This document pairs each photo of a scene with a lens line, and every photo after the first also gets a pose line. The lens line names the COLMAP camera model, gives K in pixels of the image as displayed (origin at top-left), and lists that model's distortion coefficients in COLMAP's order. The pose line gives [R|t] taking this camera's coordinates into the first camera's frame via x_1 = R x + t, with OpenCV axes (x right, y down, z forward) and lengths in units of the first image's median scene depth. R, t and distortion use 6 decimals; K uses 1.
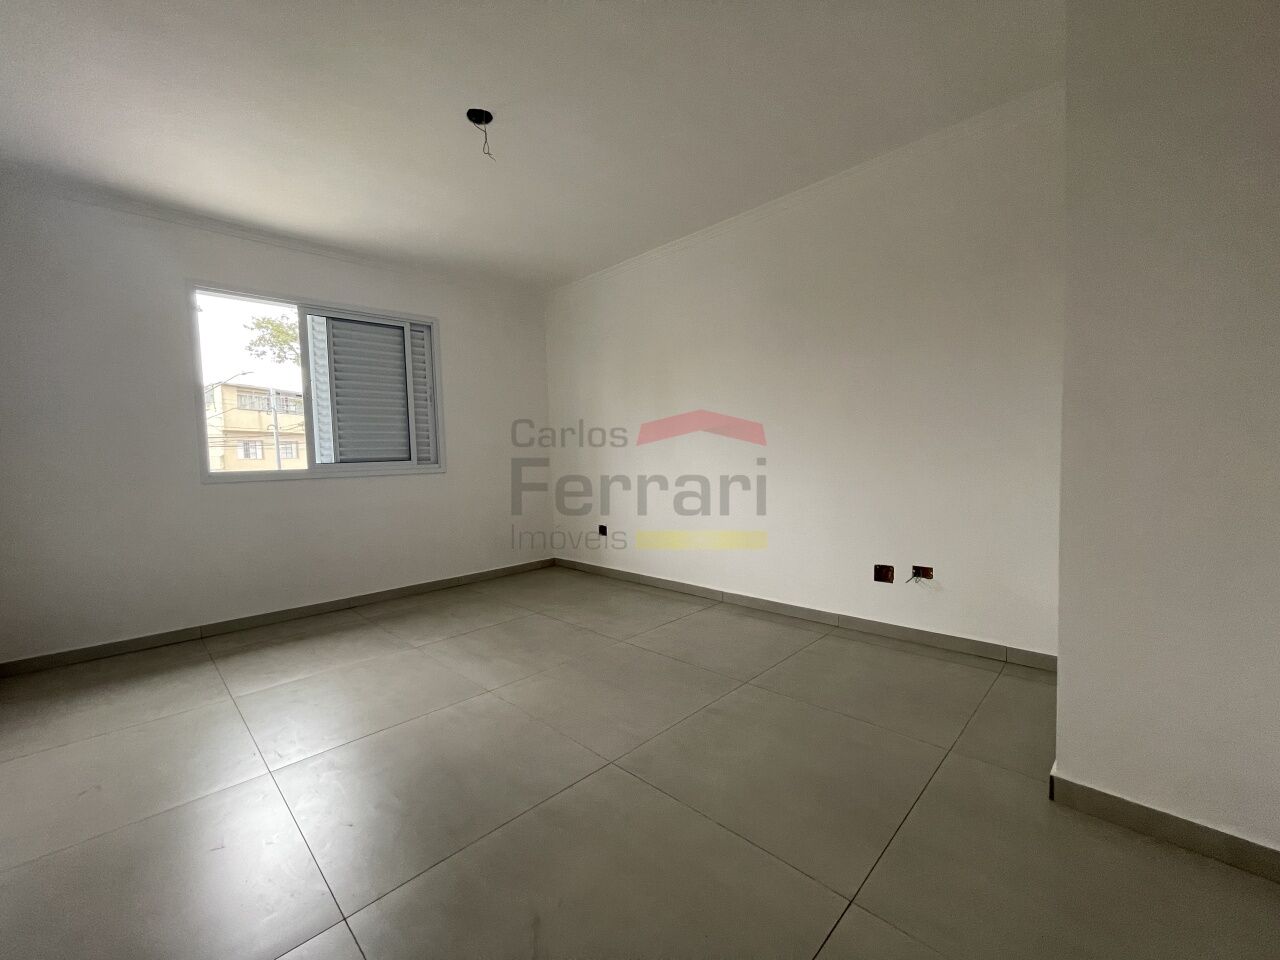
lens RADIAL K [[520.6, 0, 648.9], [0, 520.6, 479.8], [0, 0, 1]] dist [-0.001978, -0.000778]
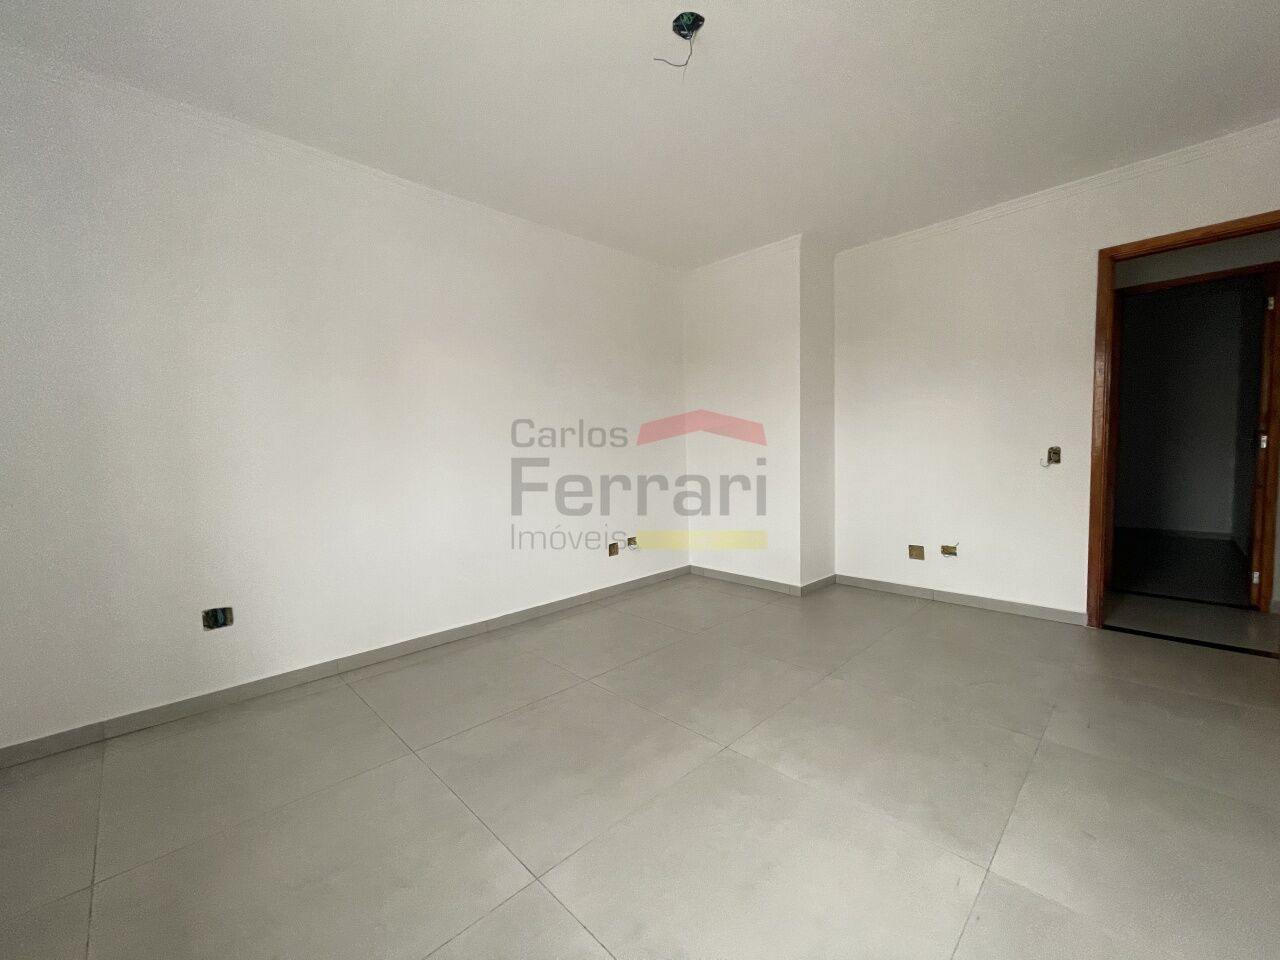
lens RADIAL K [[520.6, 0, 646.6], [0, 520.6, 487.2], [0, 0, 1]] dist [-0.001978, -0.000778]
pose [[0.030155, -0.044610, 0.998549, -0.701734], [0.075774, 0.996231, 0.042218, -0.023157], [-0.996669, 0.074390, 0.033422, 0.683493]]
